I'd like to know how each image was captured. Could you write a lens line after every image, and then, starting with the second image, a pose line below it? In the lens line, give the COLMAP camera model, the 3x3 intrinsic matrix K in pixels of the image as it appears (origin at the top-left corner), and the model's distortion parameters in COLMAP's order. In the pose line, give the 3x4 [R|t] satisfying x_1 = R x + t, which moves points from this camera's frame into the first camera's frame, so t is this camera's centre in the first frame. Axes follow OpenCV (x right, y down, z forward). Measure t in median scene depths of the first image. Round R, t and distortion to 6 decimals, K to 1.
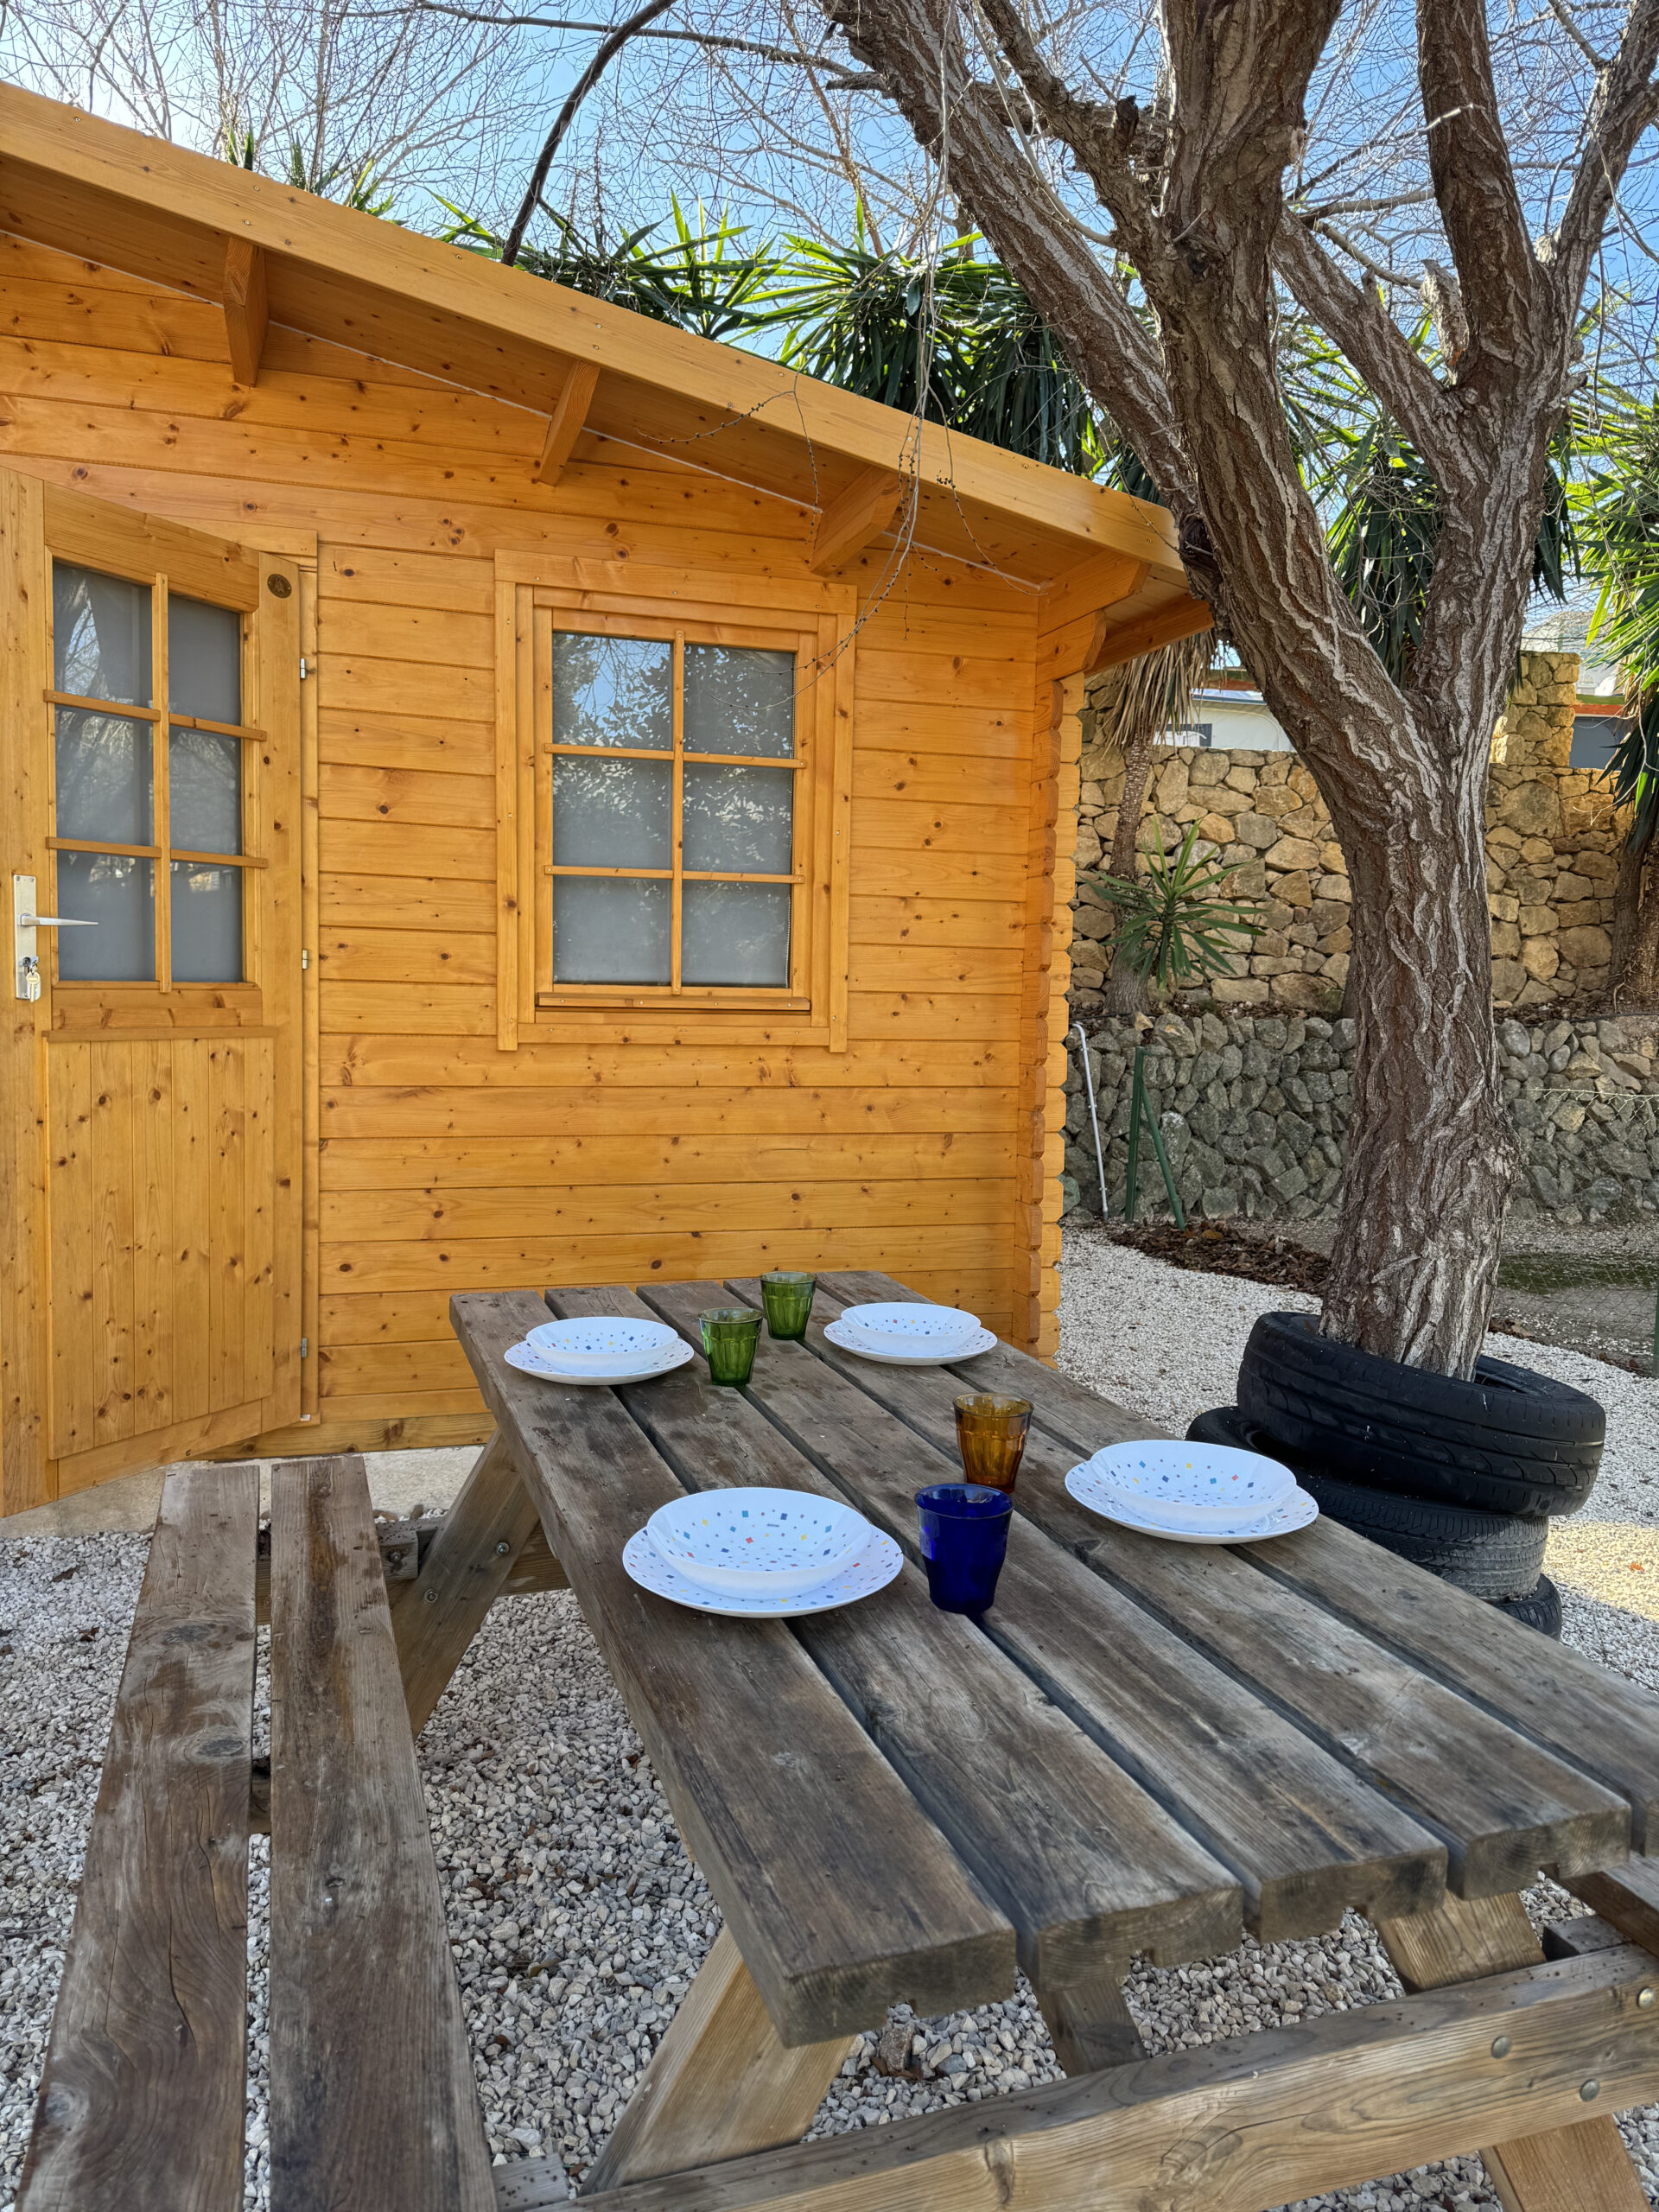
lens RADIAL K [[1558.2, 0, 829.5], [0, 1558.2, 1106.0], [0, 0, 1]] dist [0.055788, -0.055422]
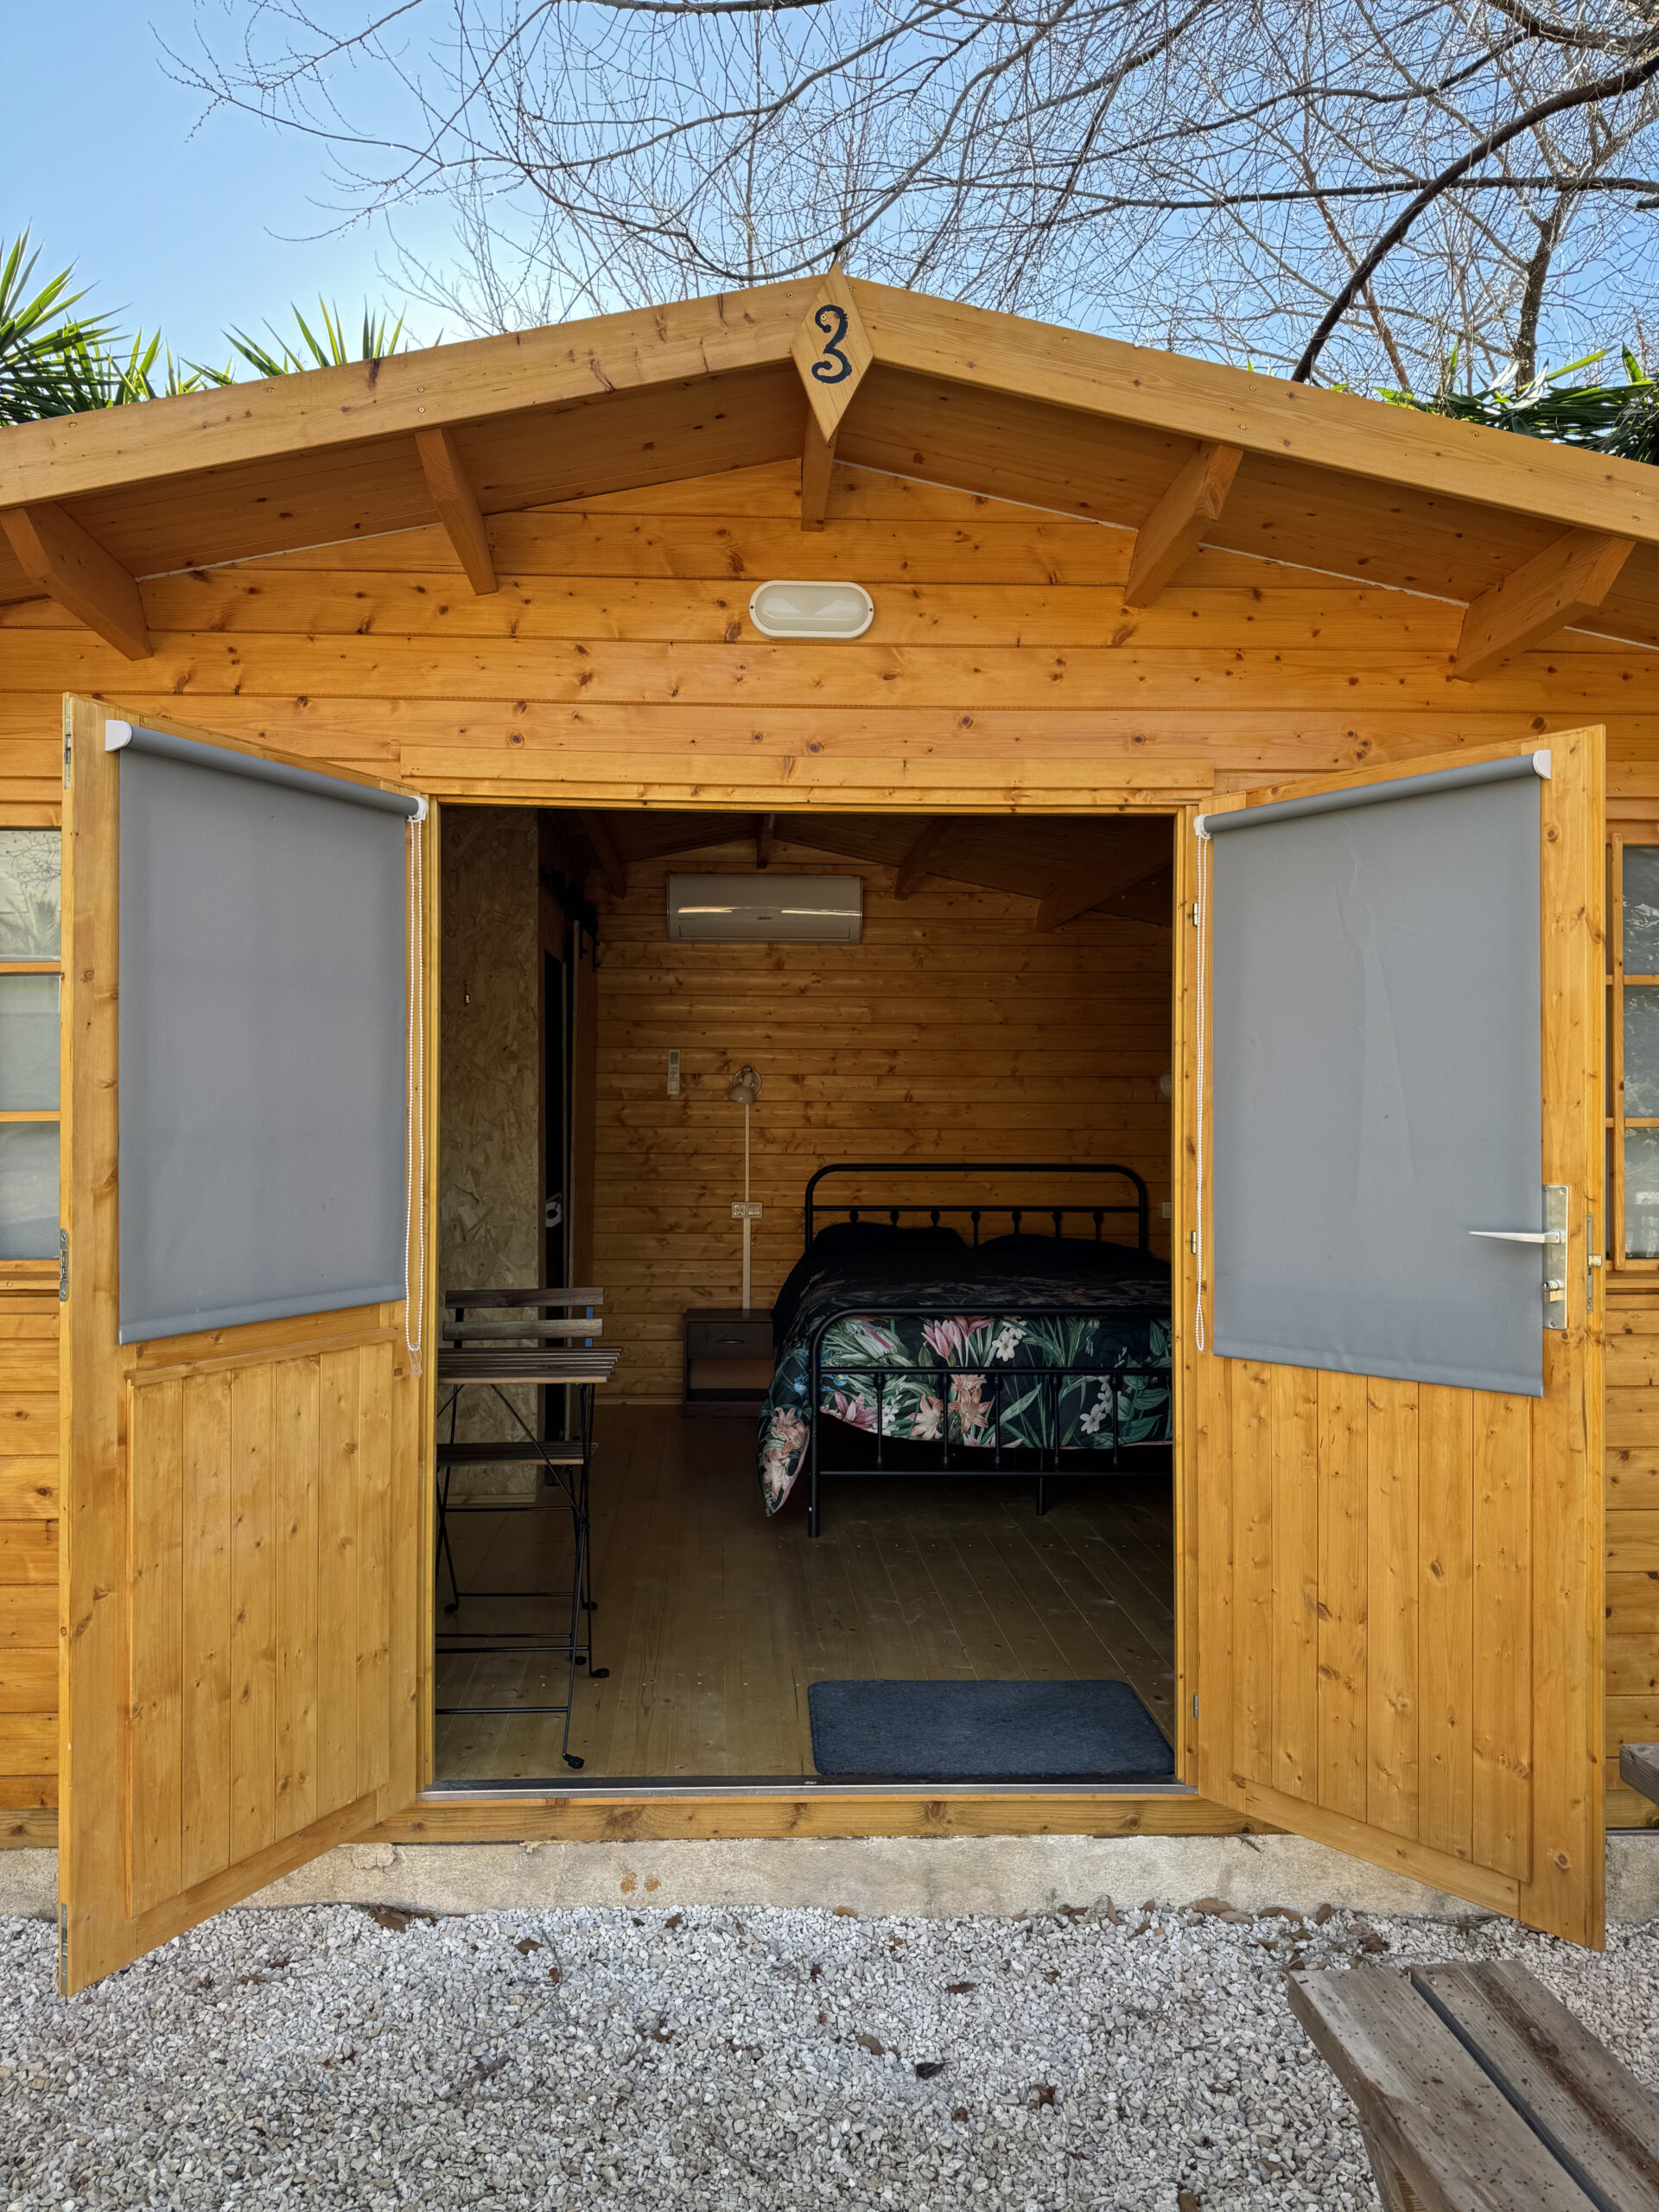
lens RADIAL K [[1561.9, 0, 829.8], [0, 1561.9, 1139.9], [0, 0, 1]] dist [0.007584, -0.051313]
pose [[0.972400, -0.026338, -0.231830, -0.340562], [0.009493, 0.997251, -0.073481, -0.094780], [0.233128, 0.069252, 0.969977, 0.127997]]
